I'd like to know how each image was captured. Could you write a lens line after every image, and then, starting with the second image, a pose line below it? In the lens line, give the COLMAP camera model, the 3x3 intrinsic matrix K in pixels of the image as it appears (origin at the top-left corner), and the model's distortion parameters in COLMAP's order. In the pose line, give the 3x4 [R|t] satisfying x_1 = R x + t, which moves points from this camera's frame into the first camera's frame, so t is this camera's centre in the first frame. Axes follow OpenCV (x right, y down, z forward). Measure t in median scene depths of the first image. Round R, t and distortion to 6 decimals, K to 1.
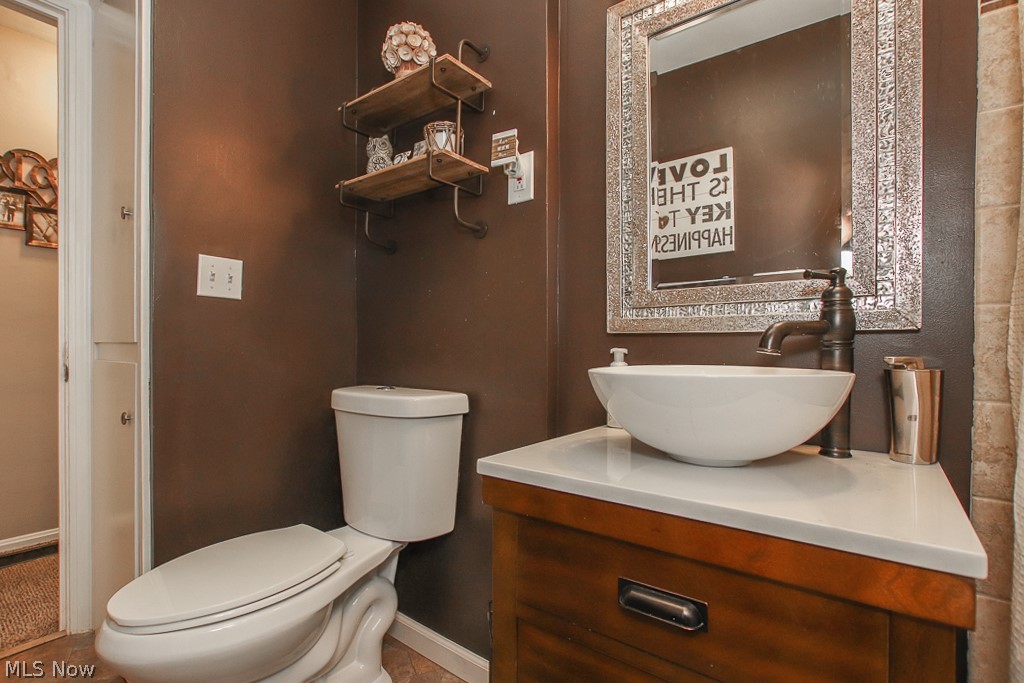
lens RADIAL K [[482.0, 0, 511.5], [0, 482.0, 344.8], [0, 0, 1]] dist [-0.009920, 0.001484]
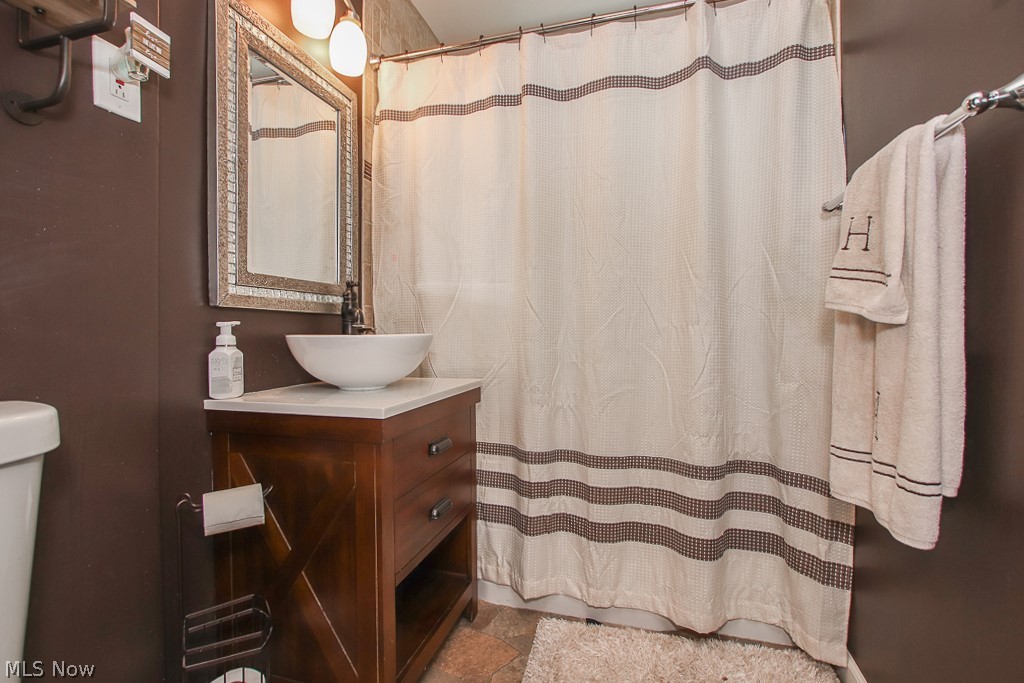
lens RADIAL K [[482.0, 0, 509.7], [0, 482.0, 339.4], [0, 0, 1]] dist [-0.009920, 0.001484]
pose [[-0.363769, -0.014993, 0.931368, -0.983379], [-0.000524, 0.999874, 0.015891, 0.029419], [-0.931489, 0.005292, -0.363731, 0.825744]]
